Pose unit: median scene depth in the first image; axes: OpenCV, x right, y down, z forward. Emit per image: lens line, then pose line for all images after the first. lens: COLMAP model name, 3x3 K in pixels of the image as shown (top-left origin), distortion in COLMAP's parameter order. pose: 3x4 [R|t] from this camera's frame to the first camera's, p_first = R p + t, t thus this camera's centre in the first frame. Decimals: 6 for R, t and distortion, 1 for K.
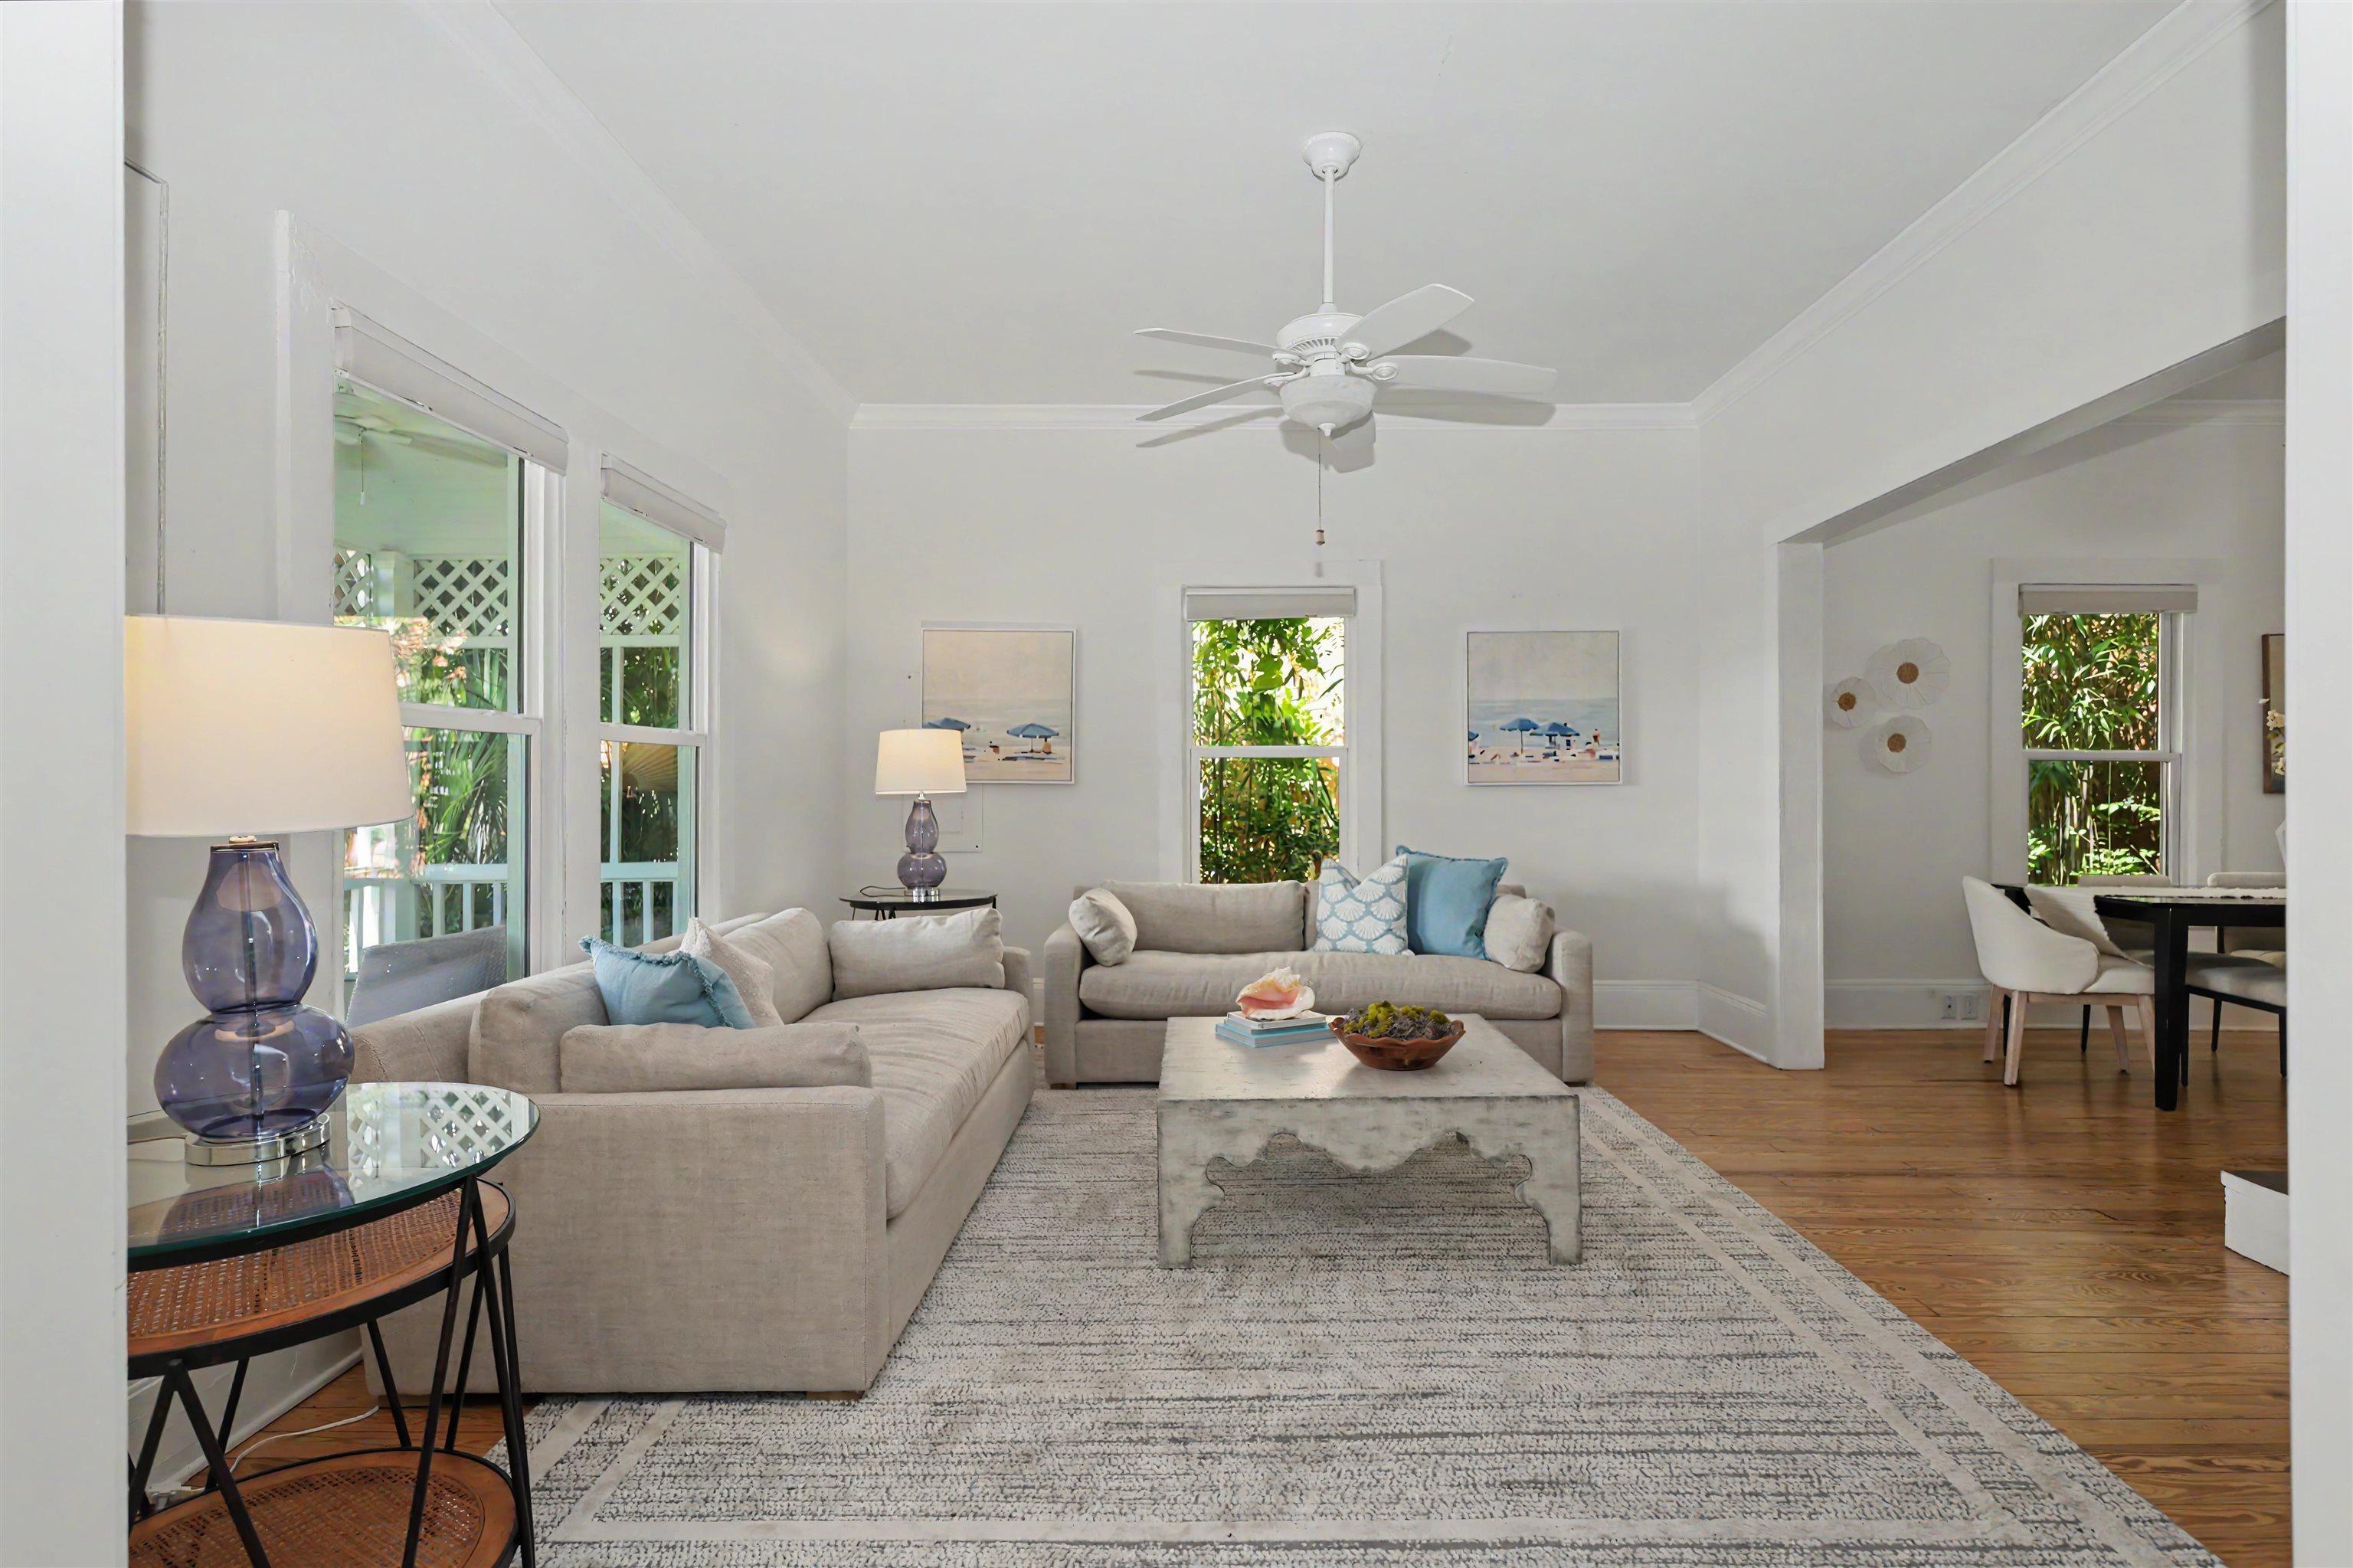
lens RADIAL K [[1119.1, 0, 1176.7], [0, 1119.1, 780.5], [0, 0, 1]] dist [0.001692, -0.000242]
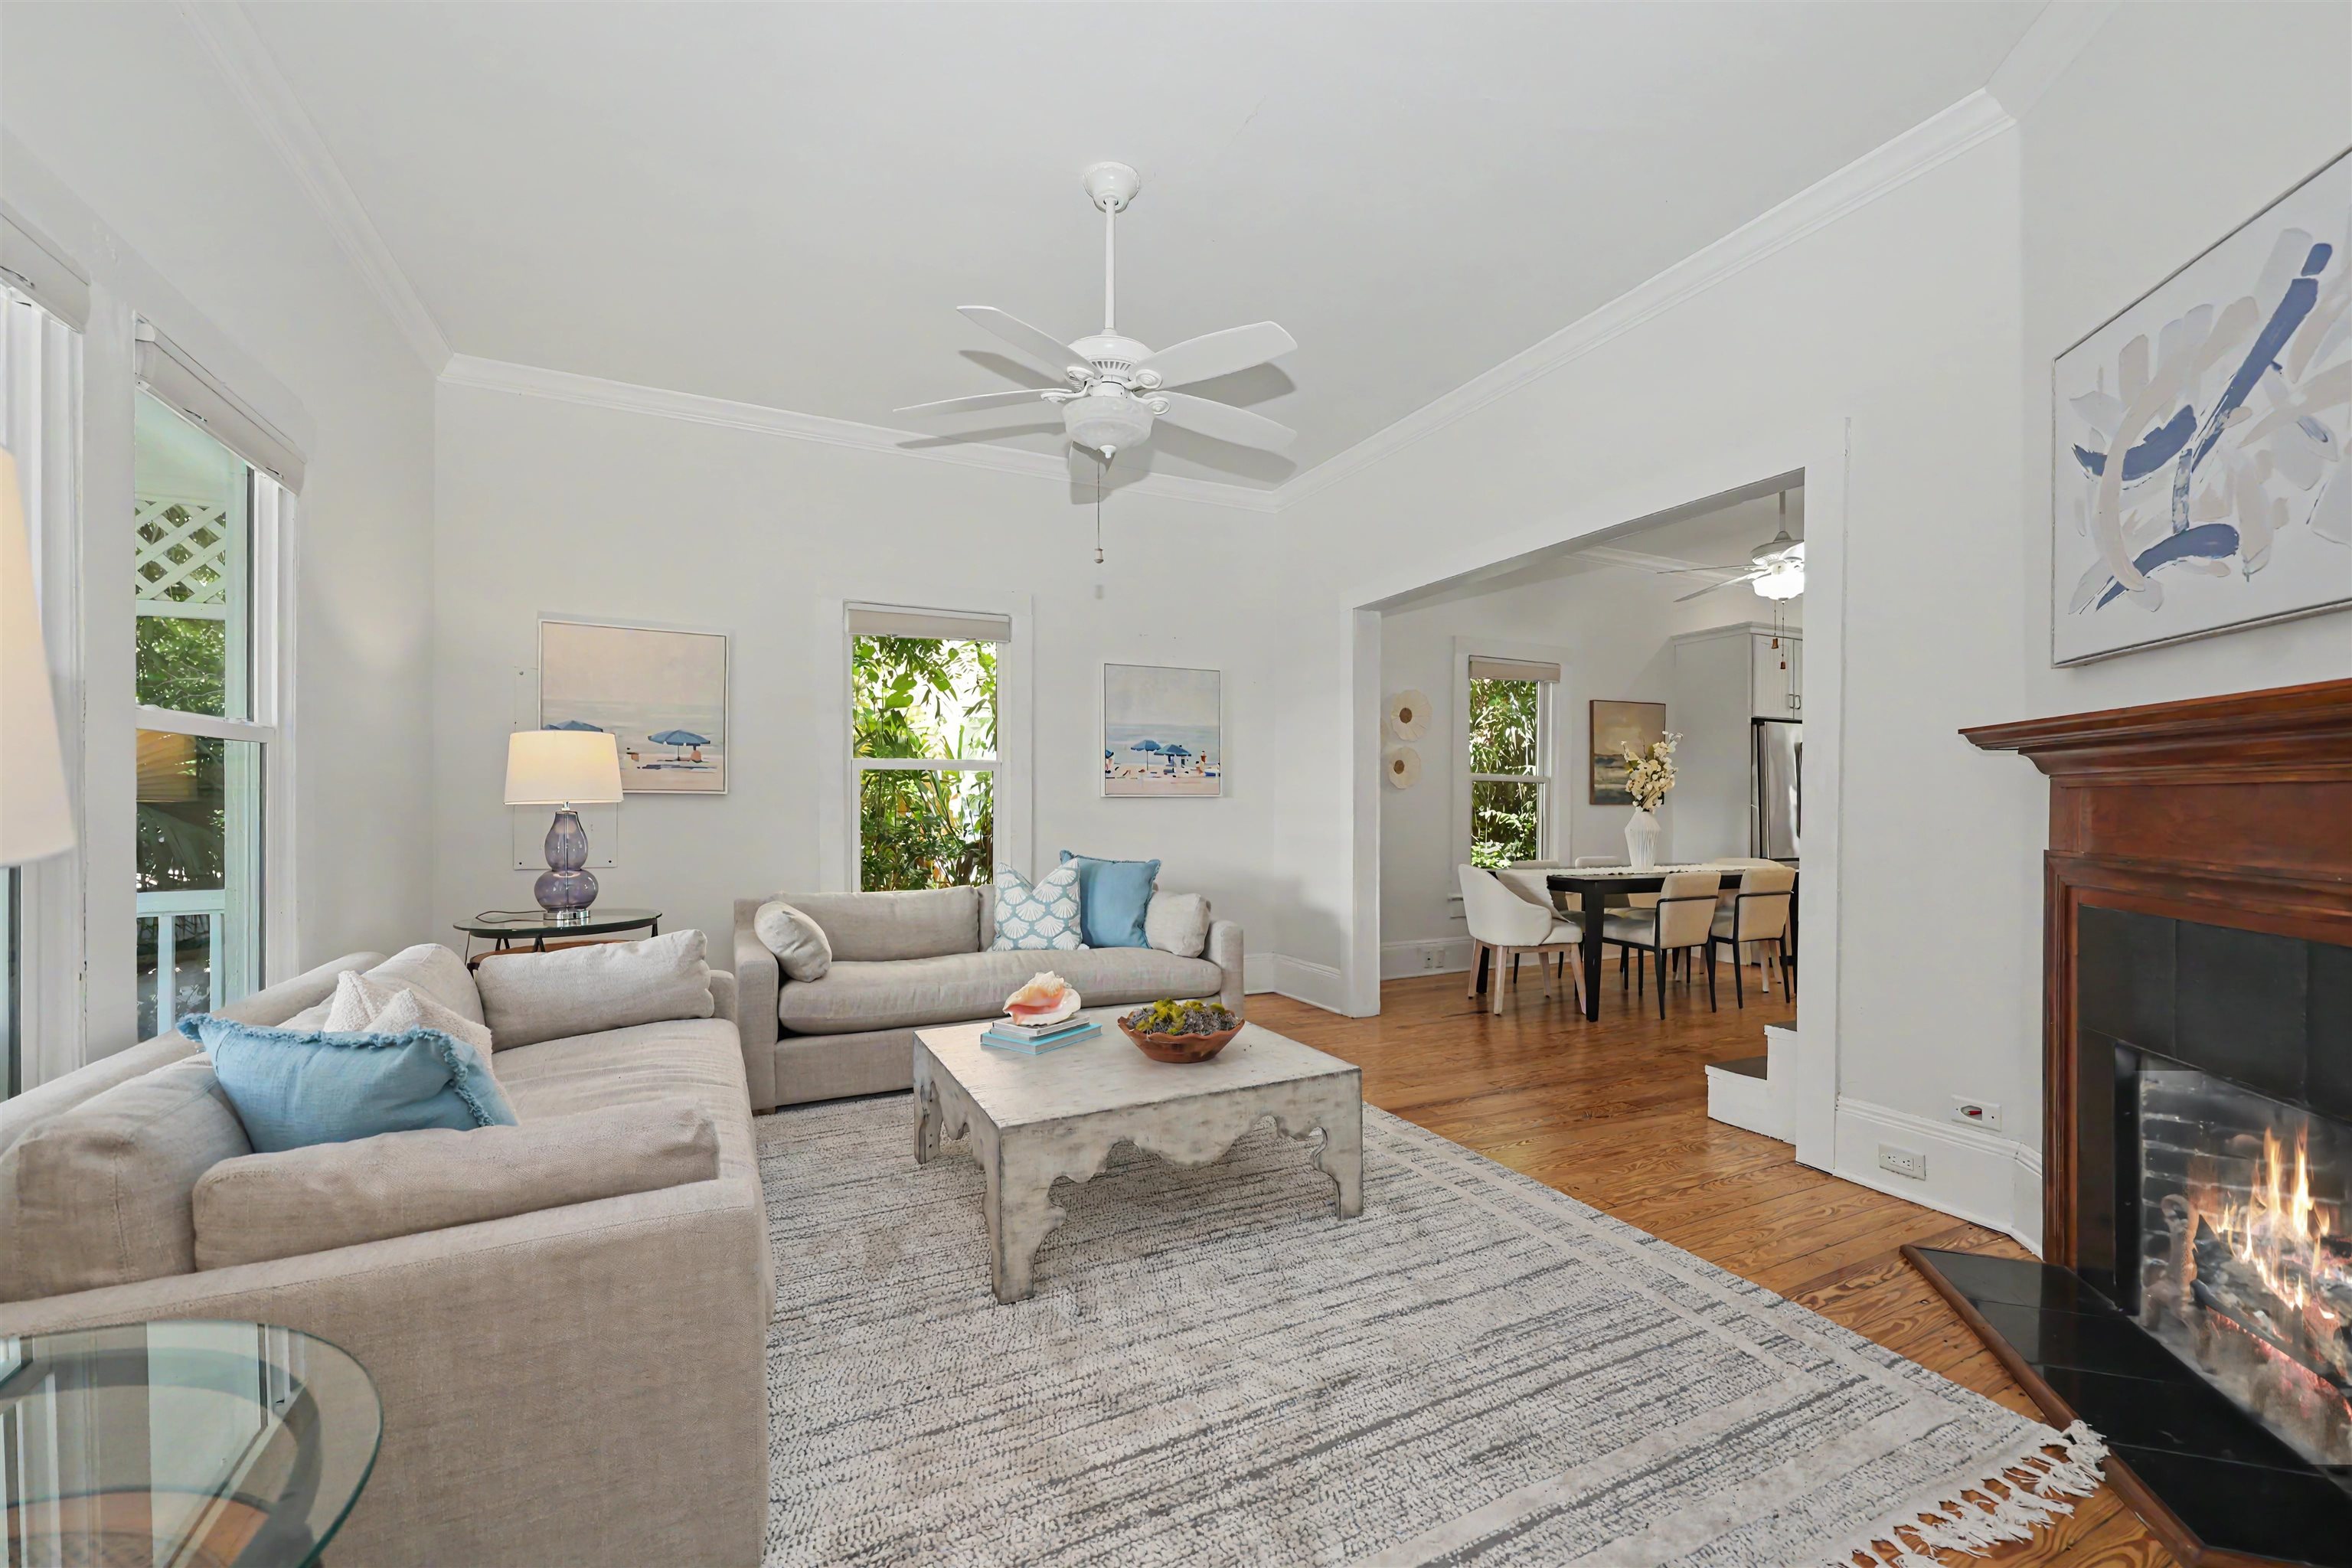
lens RADIAL K [[944.0, 0, 1178.9], [0, 944.0, 805.2], [0, 0, 1]] dist [0.002965, -0.000529]
pose [[0.899209, 0.000119, 0.437518, -0.181082], [-0.005530, 0.999923, 0.011092, 0.002931], [-0.437484, -0.012394, 0.899141, 0.173613]]
